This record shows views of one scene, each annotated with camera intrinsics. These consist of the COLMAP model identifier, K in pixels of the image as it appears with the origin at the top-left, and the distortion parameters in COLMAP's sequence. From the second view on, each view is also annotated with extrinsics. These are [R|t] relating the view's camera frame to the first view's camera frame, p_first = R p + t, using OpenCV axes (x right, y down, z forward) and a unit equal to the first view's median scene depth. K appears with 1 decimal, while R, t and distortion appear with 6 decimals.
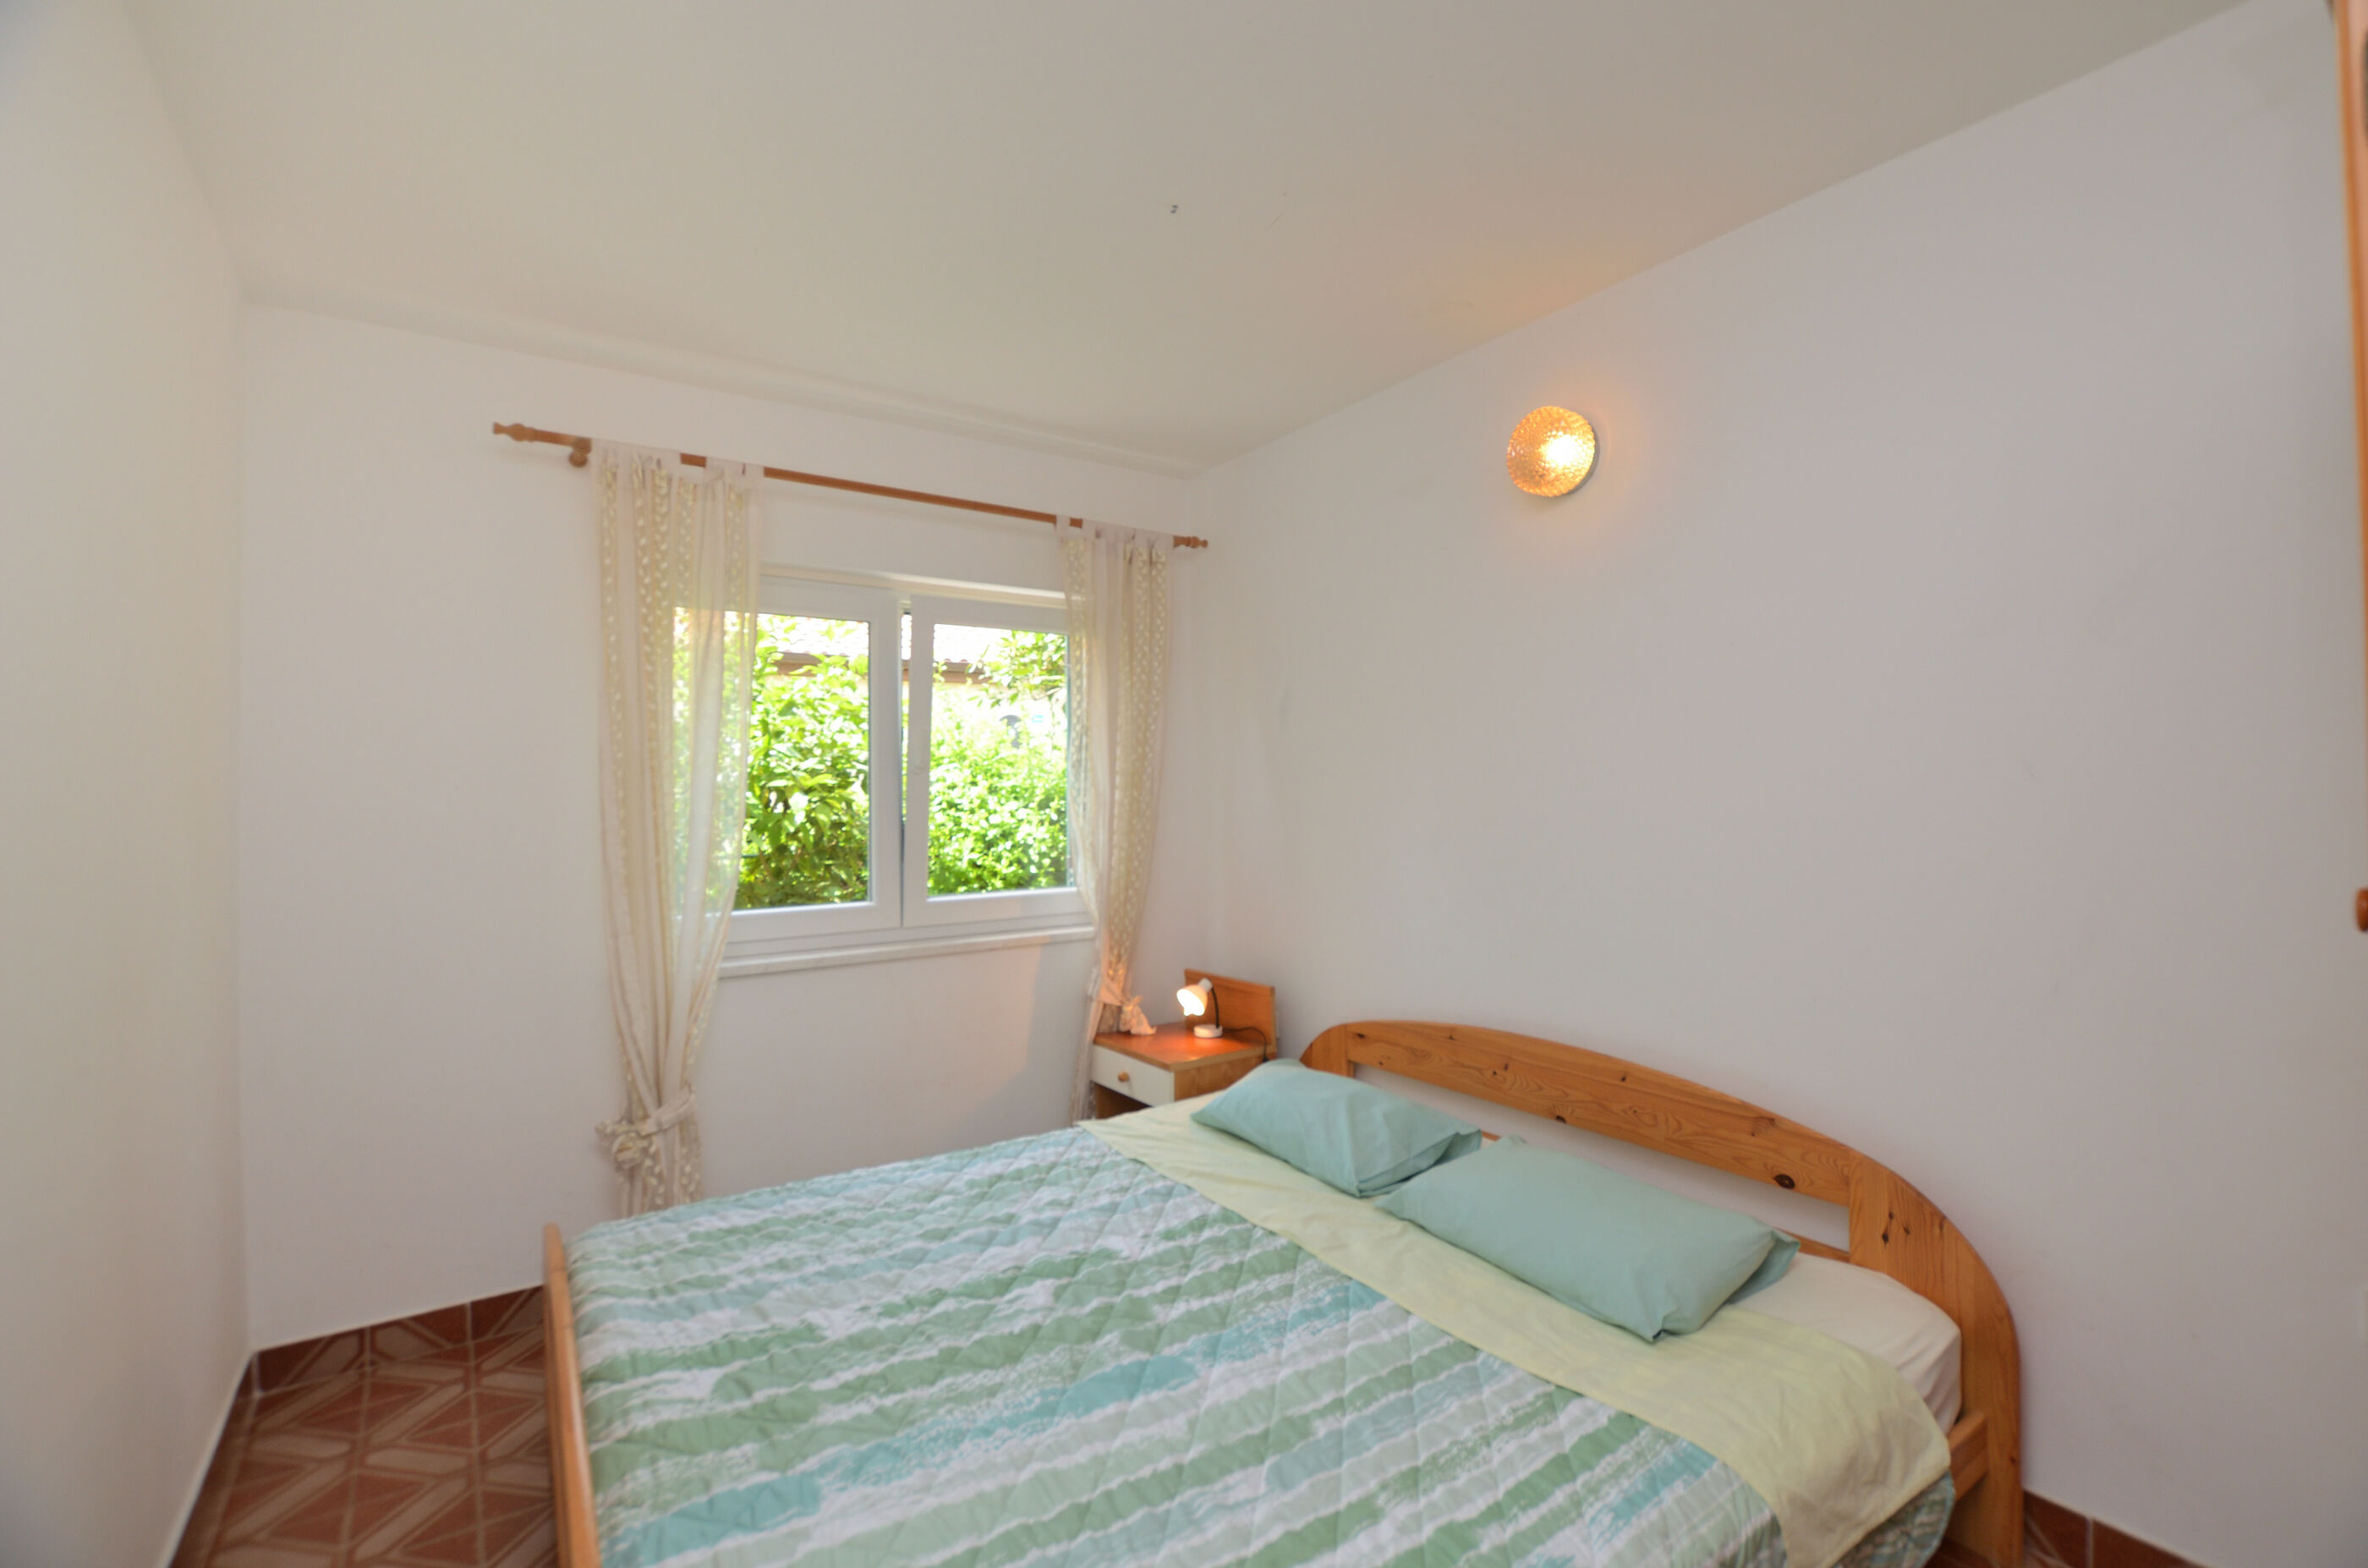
lens RADIAL K [[1046.5, 0, 1197.6], [0, 1046.5, 791.2], [0, 0, 1]] dist [-0.021898, -0.000060]
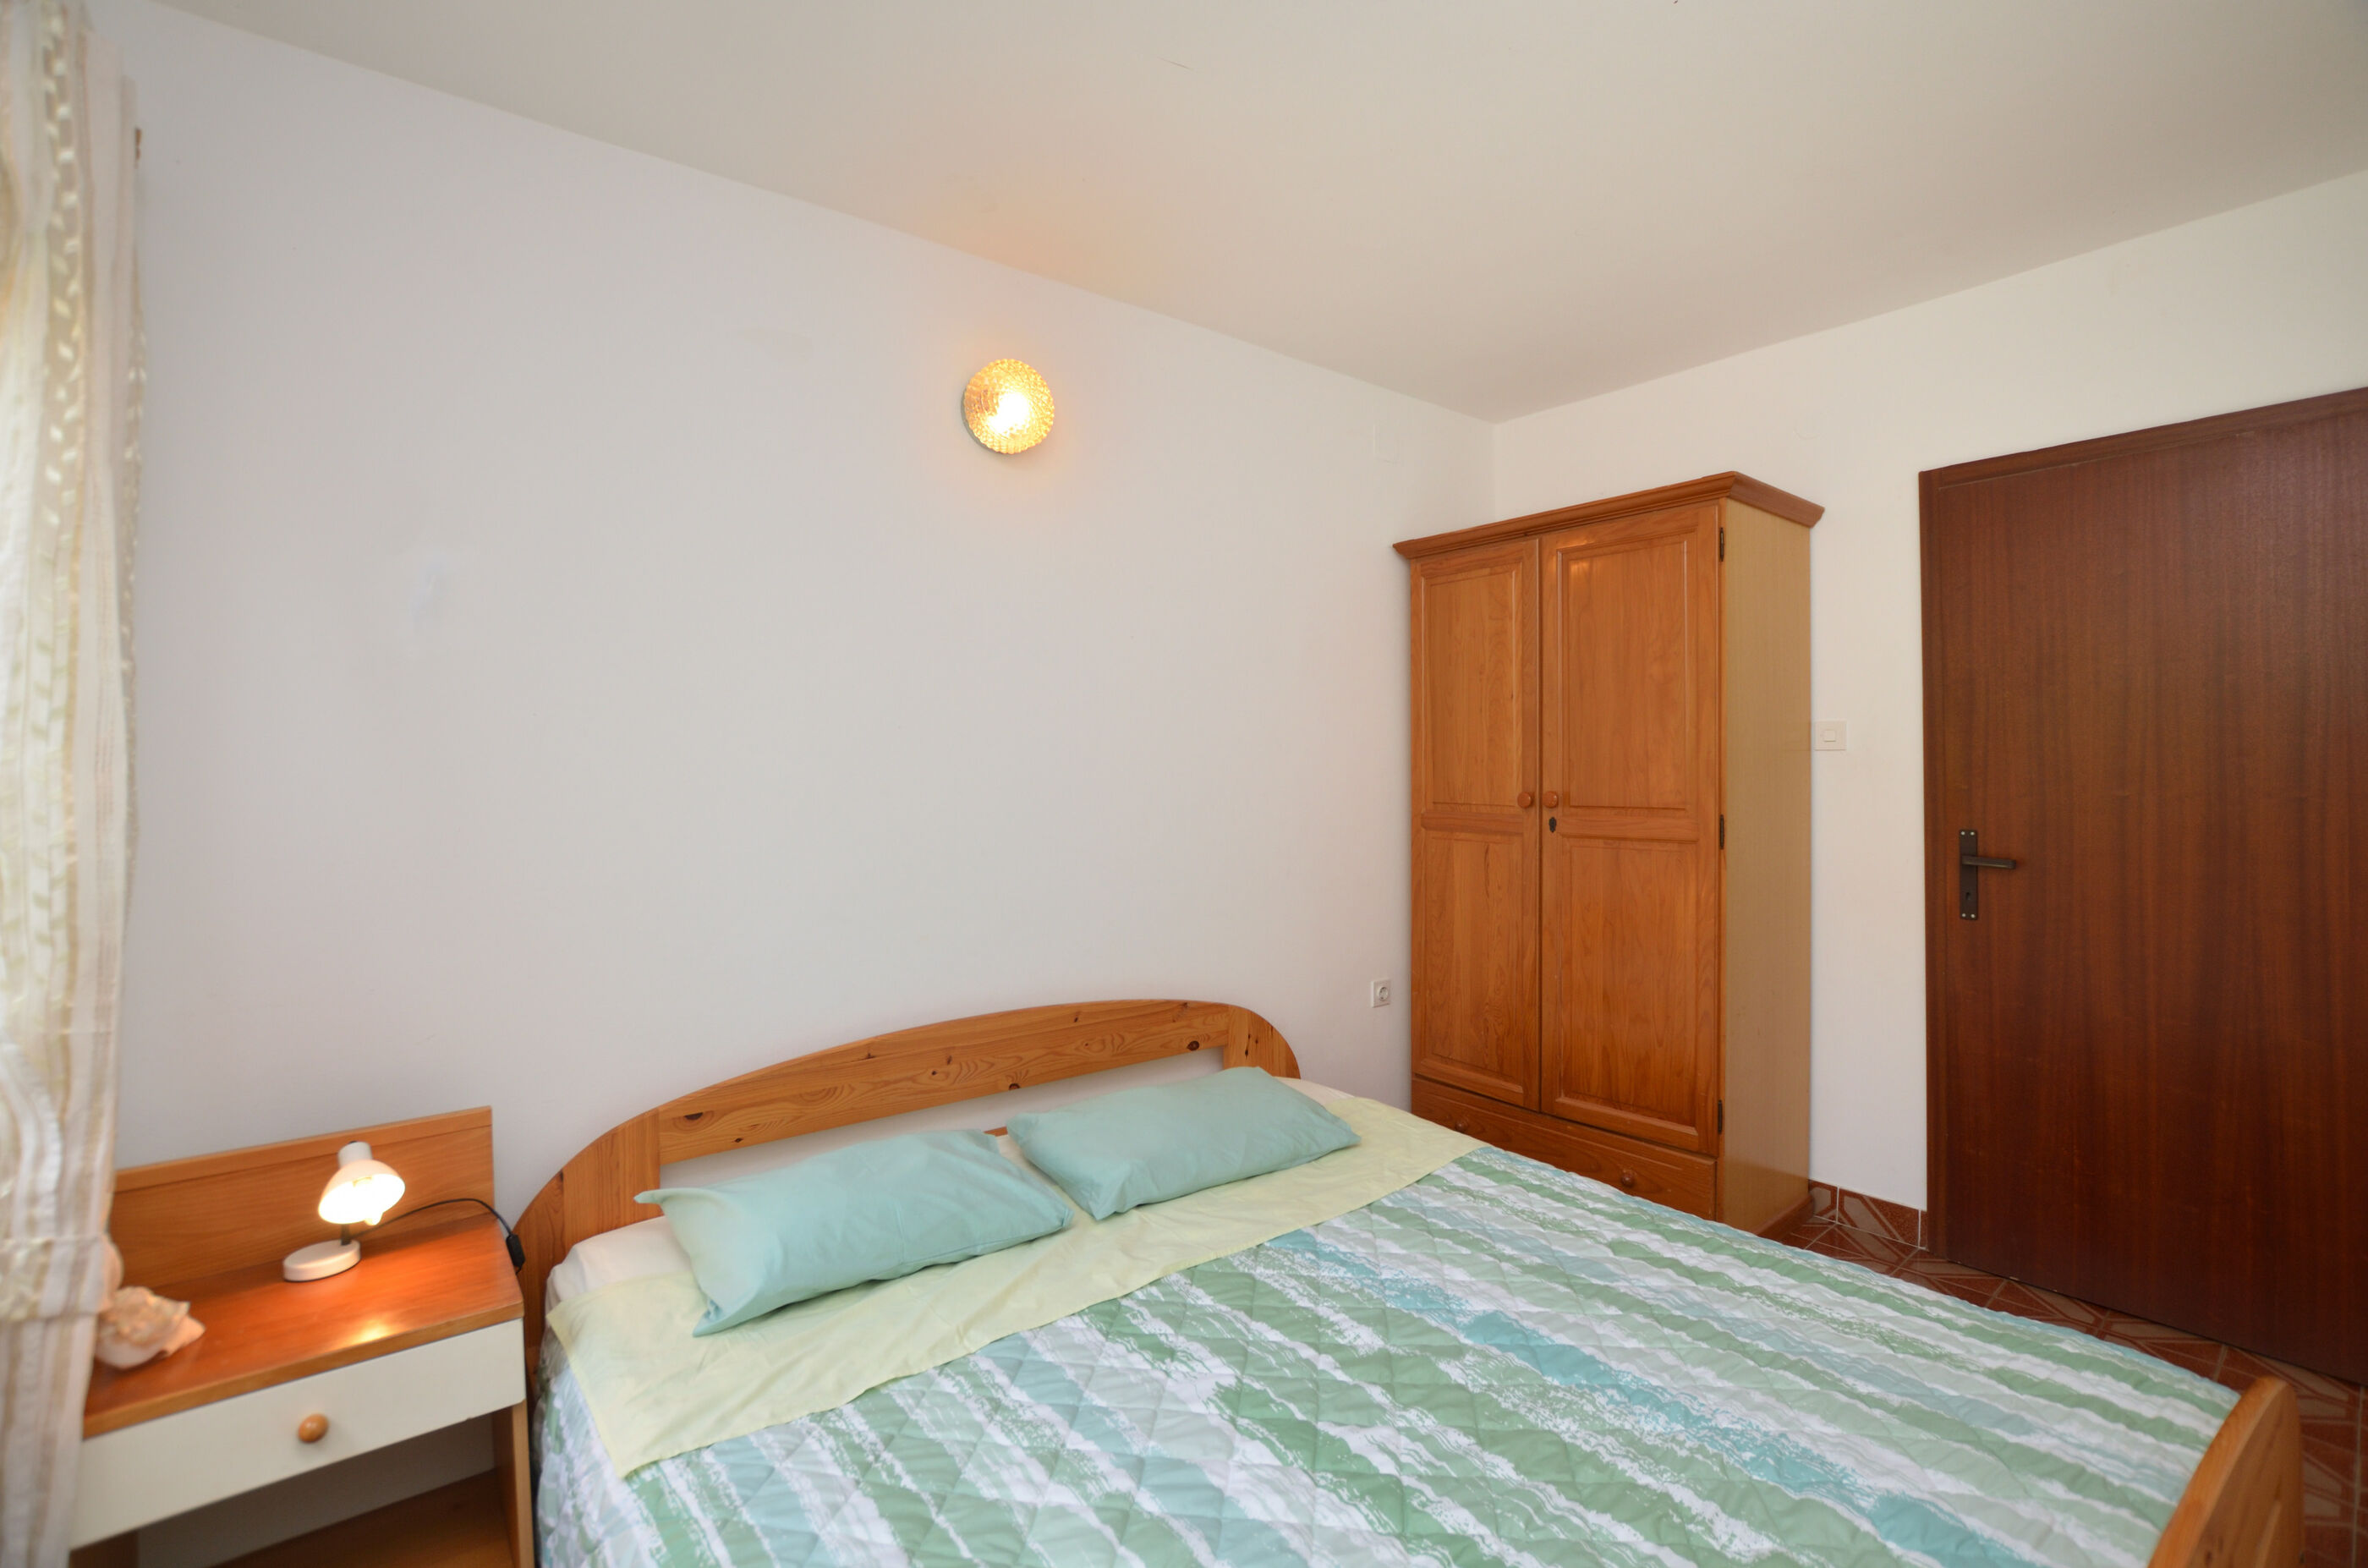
lens RADIAL K [[1044.3, 0, 1202.0], [0, 1044.3, 781.7], [0, 0, 1]] dist [-0.033632, 0.004792]
pose [[-0.074461, 0.000582, 0.997224, -0.658373], [0.004768, 0.999989, -0.000227, 0.026963], [-0.997213, 0.004738, -0.074463, 0.905474]]
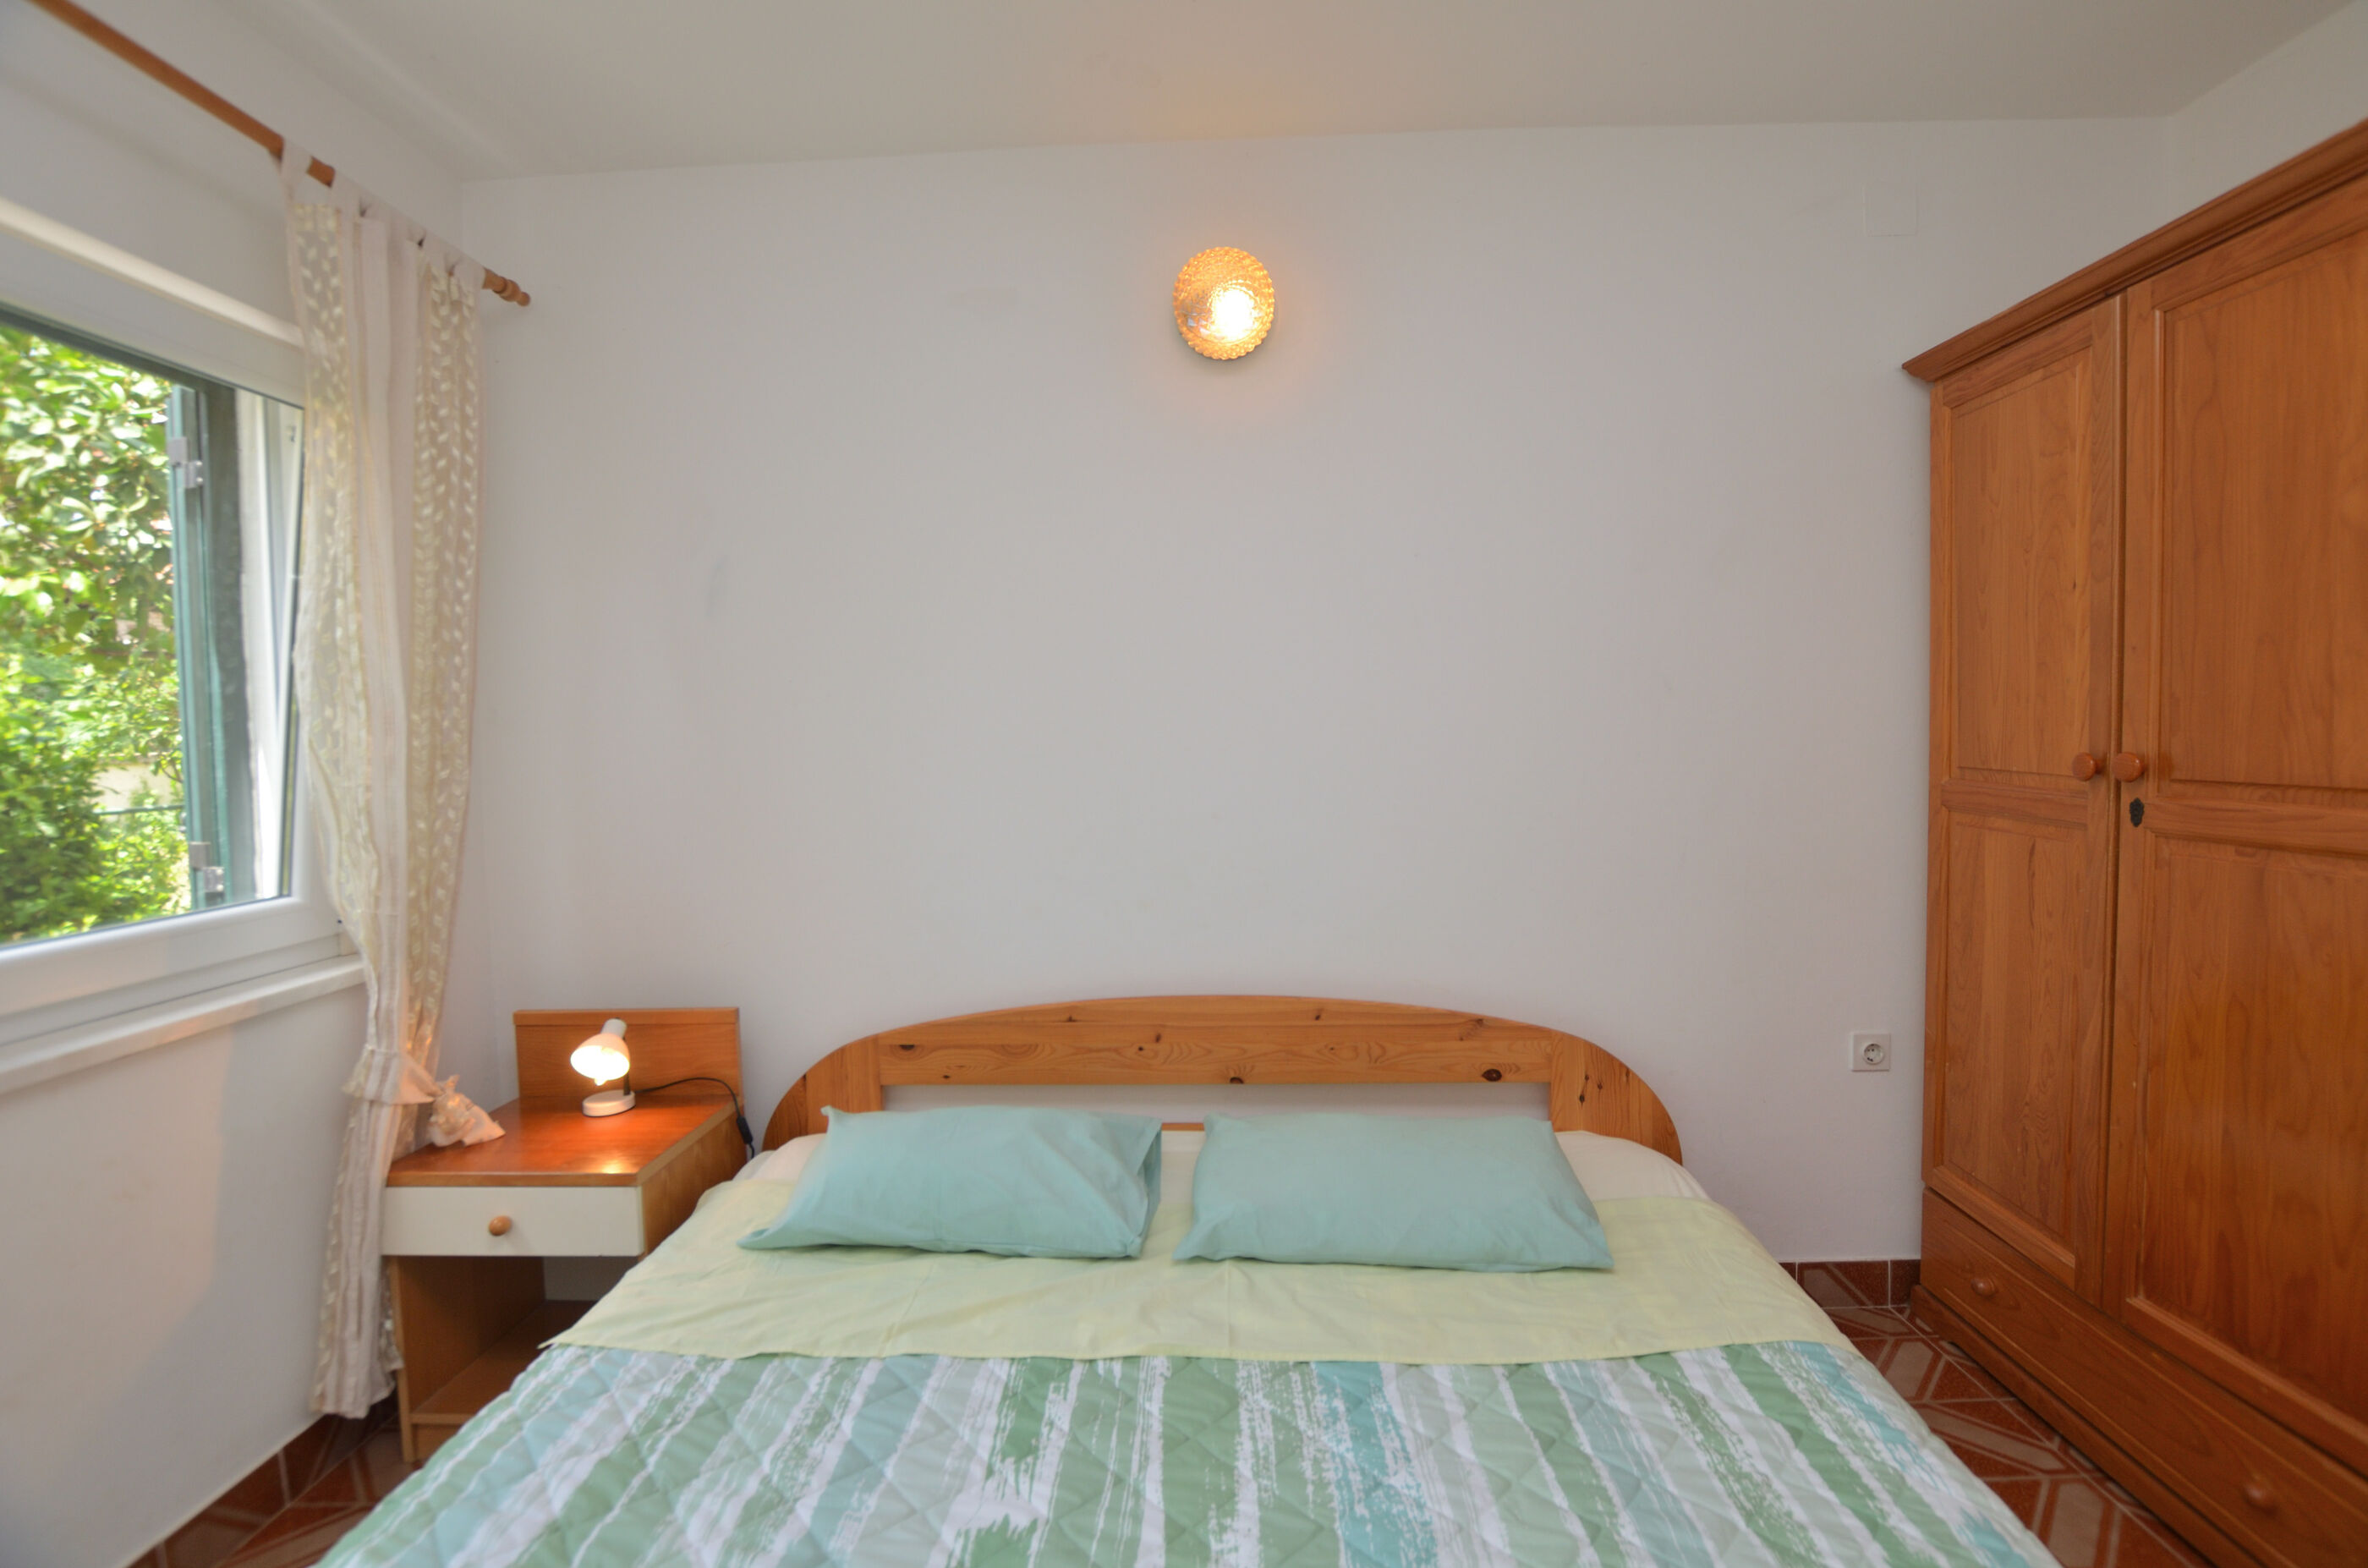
lens RADIAL K [[1044.3, 0, 1205.2], [0, 1044.3, 771.1], [0, 0, 1]] dist [-0.033632, 0.004792]
pose [[0.591723, -0.032491, 0.805487, -0.370178], [0.008581, 0.999385, 0.034009, 0.024636], [-0.806096, -0.013212, 0.591637, 0.511791]]
